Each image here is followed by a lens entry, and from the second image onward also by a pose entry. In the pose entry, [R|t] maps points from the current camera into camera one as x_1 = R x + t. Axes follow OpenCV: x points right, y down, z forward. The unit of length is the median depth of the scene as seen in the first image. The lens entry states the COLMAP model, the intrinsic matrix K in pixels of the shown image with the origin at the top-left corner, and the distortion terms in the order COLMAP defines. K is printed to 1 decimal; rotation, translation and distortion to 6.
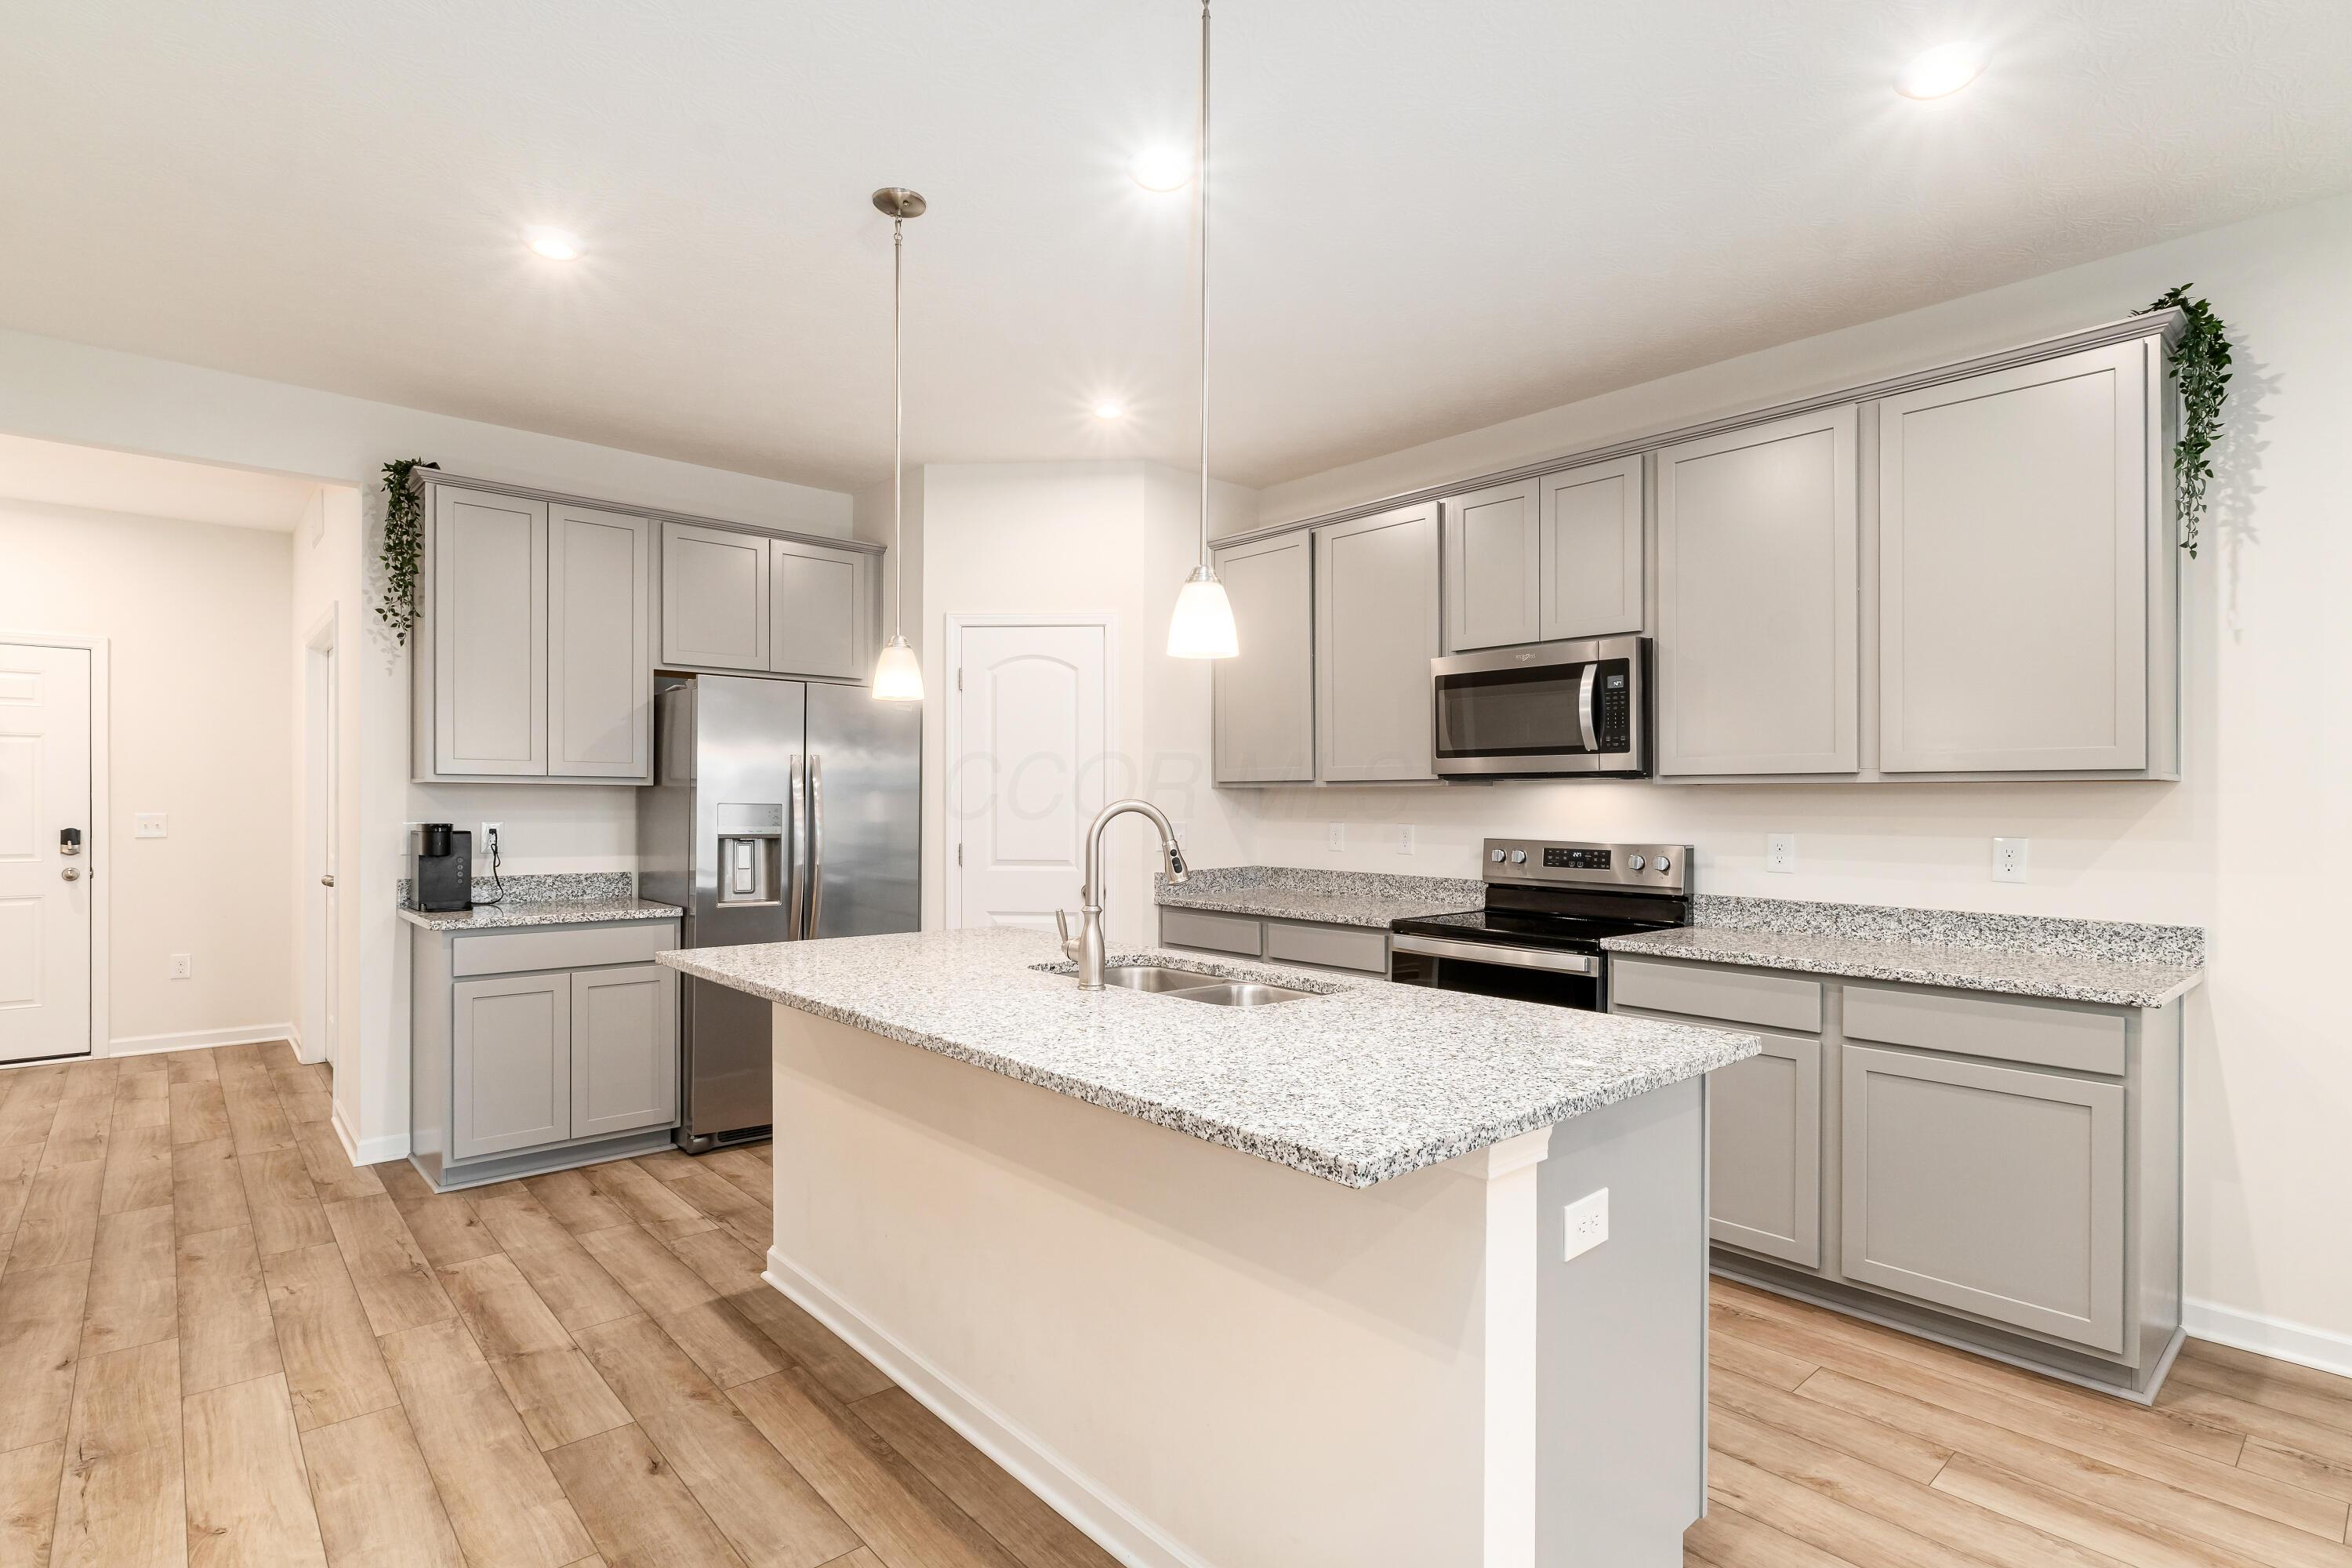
lens RADIAL K [[1142.1, 0, 1176.0], [0, 1142.1, 784.0], [0, 0, 1]] dist [-0.002169, -0.000868]
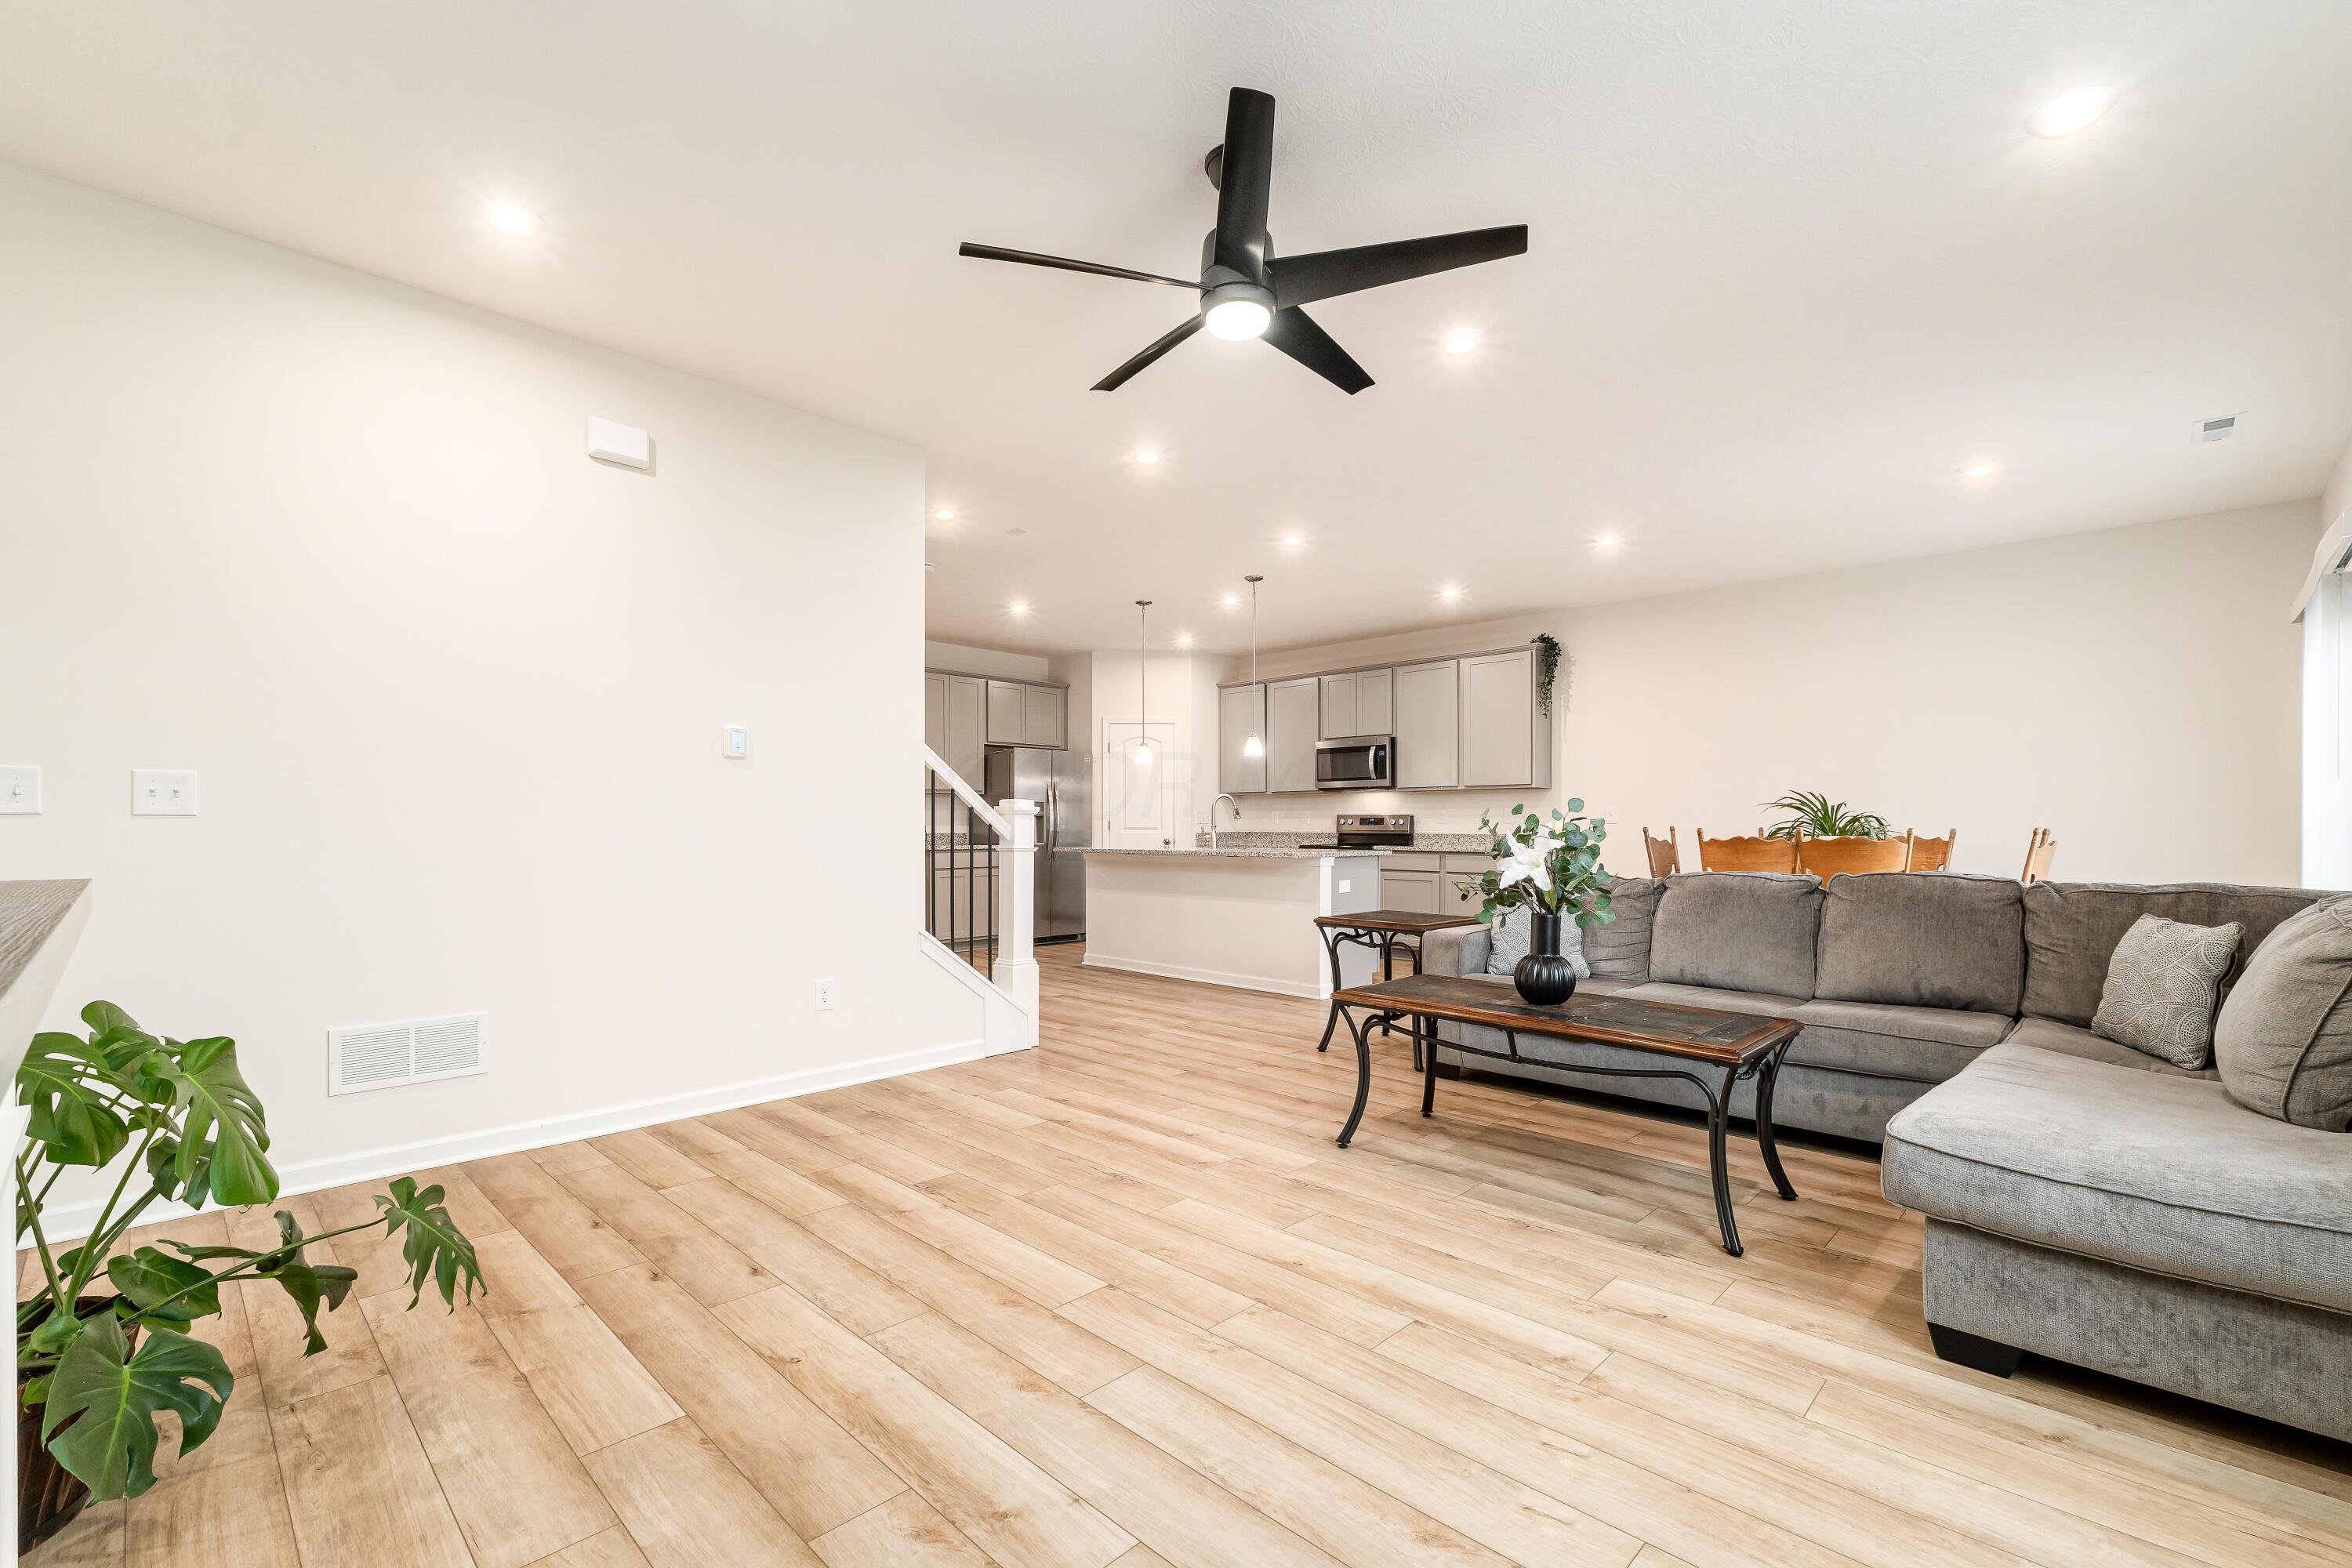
lens RADIAL K [[1000.3, 0, 1171.6], [0, 1000.3, 824.2], [0, 0, 1]] dist [0.001275, 0.000324]
pose [[0.997892, -0.004556, 0.064731, -0.243768], [0.003509, 0.999861, 0.016278, 0.035215], [-0.064796, -0.016017, 0.997770, -1.222613]]
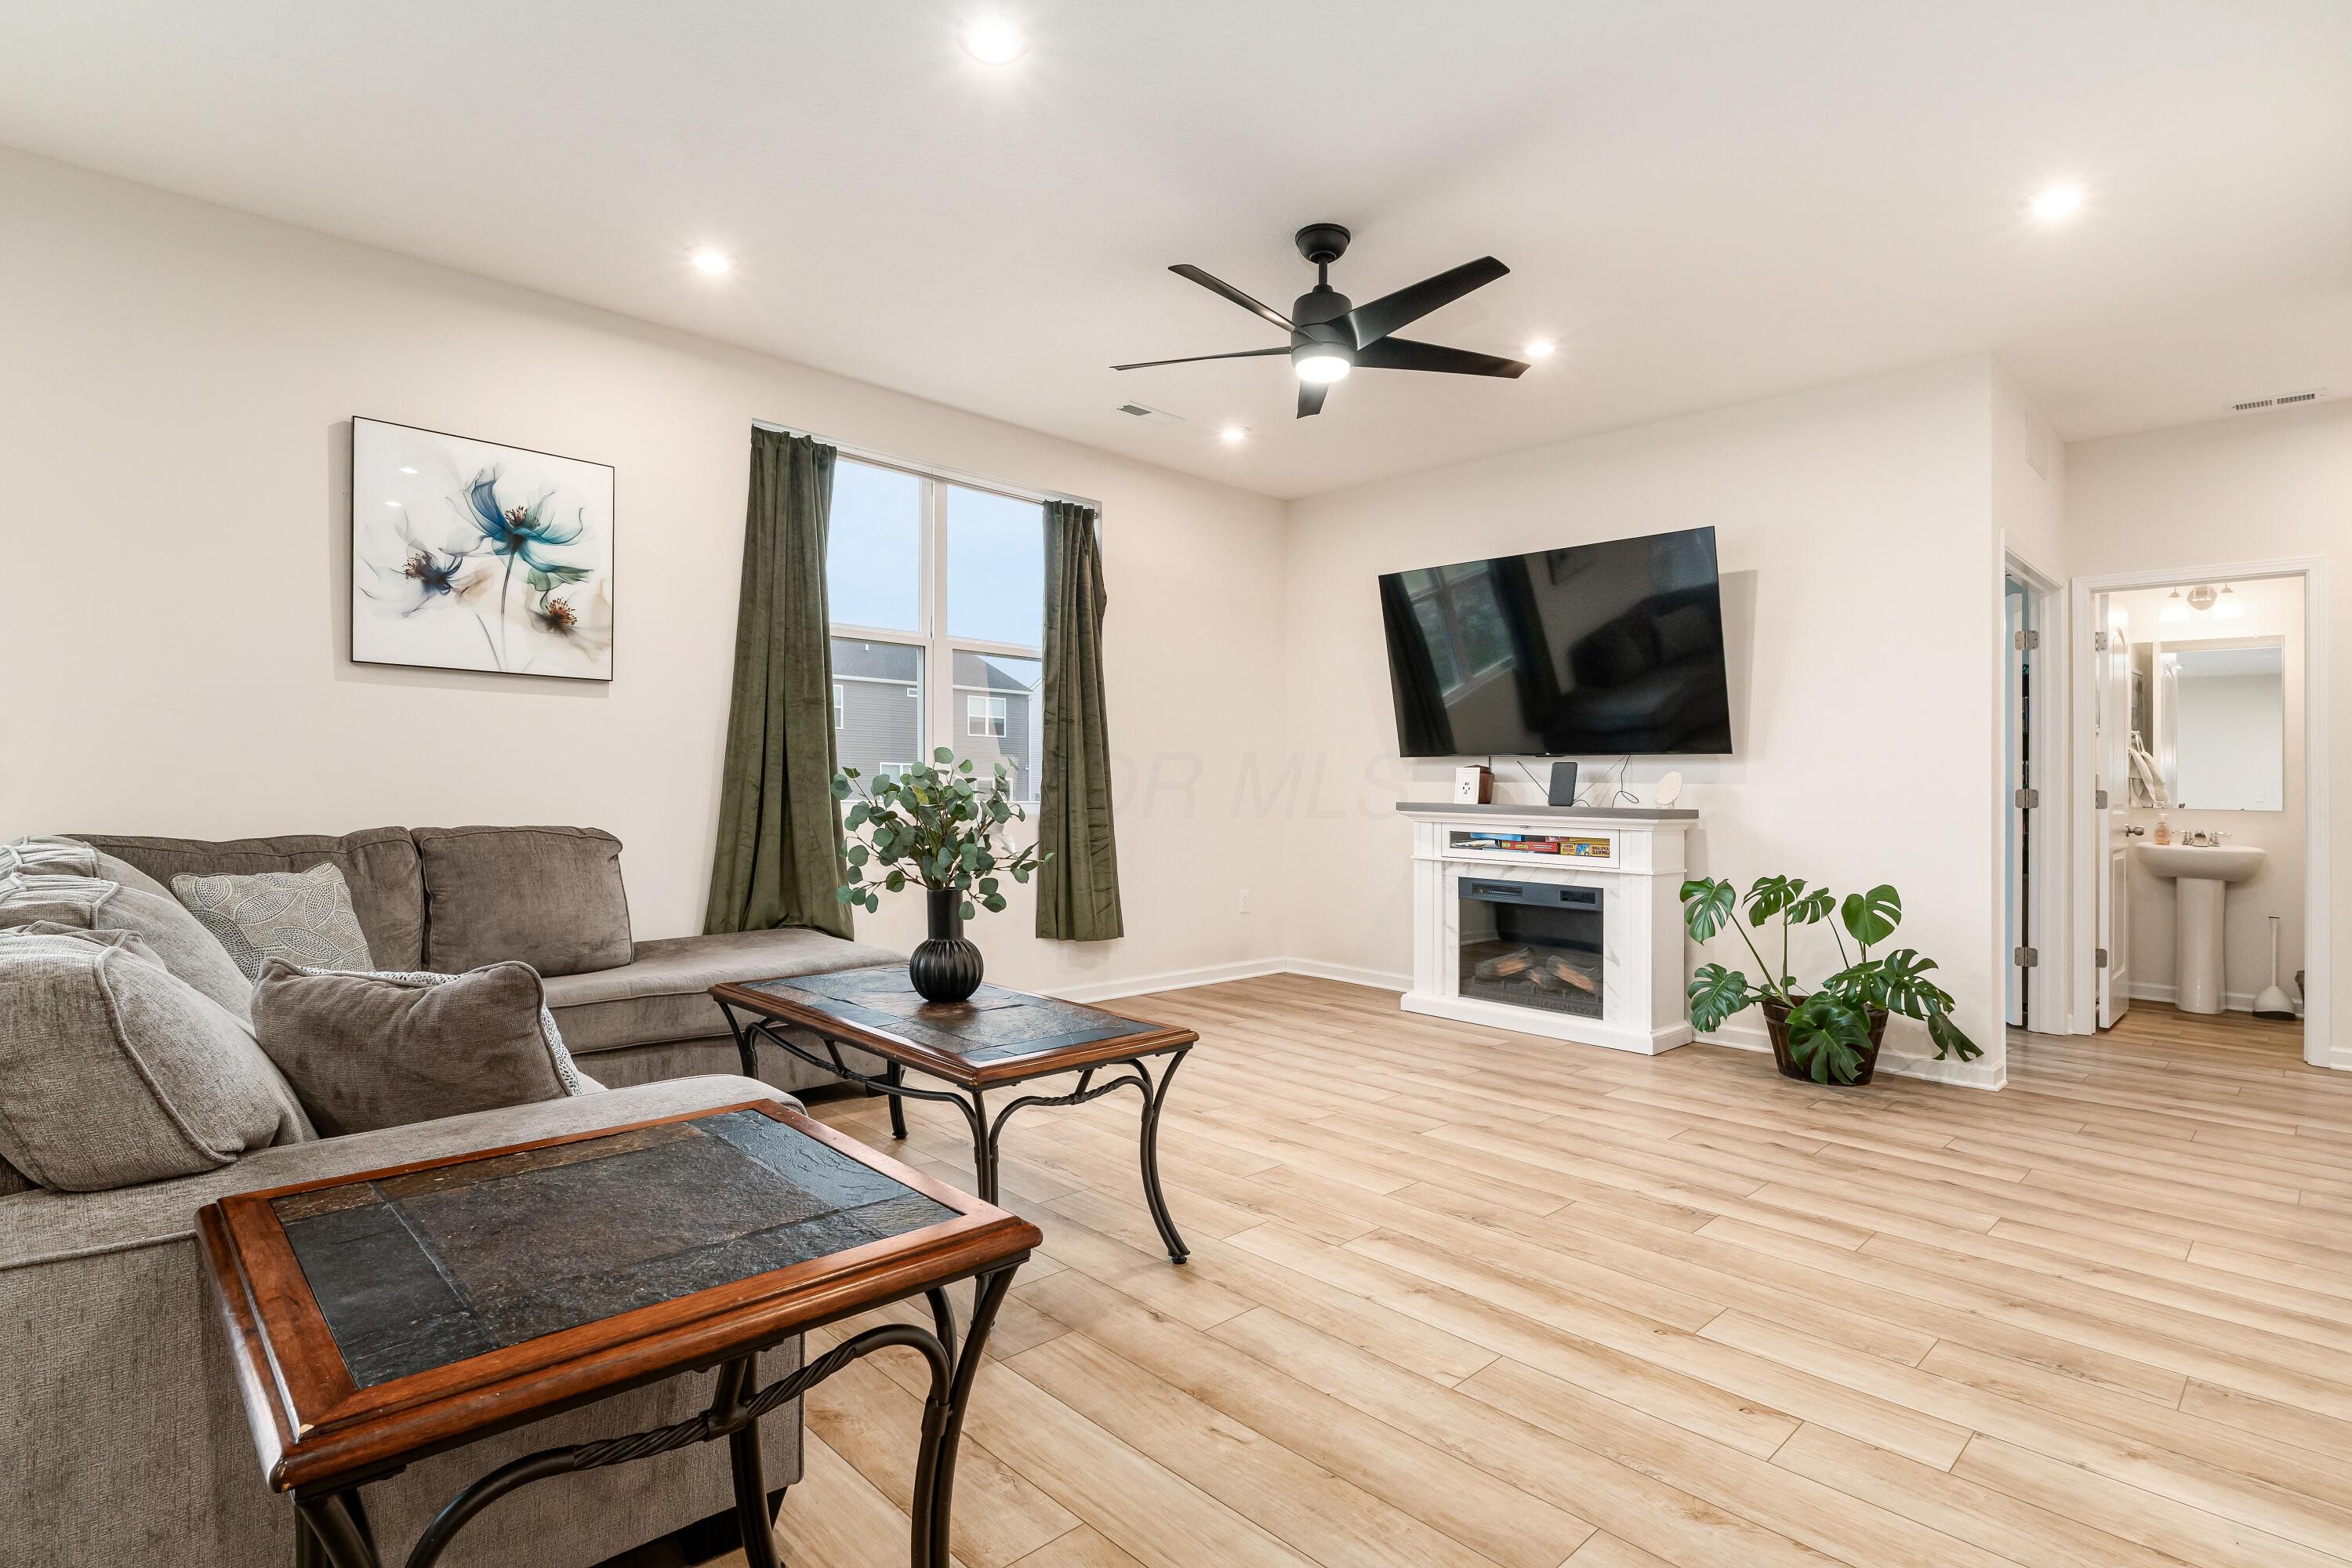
lens RADIAL K [[1165.5, 0, 1176.0], [0, 1165.5, 784.0], [0, 0, 1]] dist [-0.001787, -0.000988]
pose [[-0.998869, -0.022099, -0.042089, -0.005104], [-0.021436, 0.999640, -0.016138, 0.063717], [0.042430, -0.015218, -0.998984, 0.298817]]
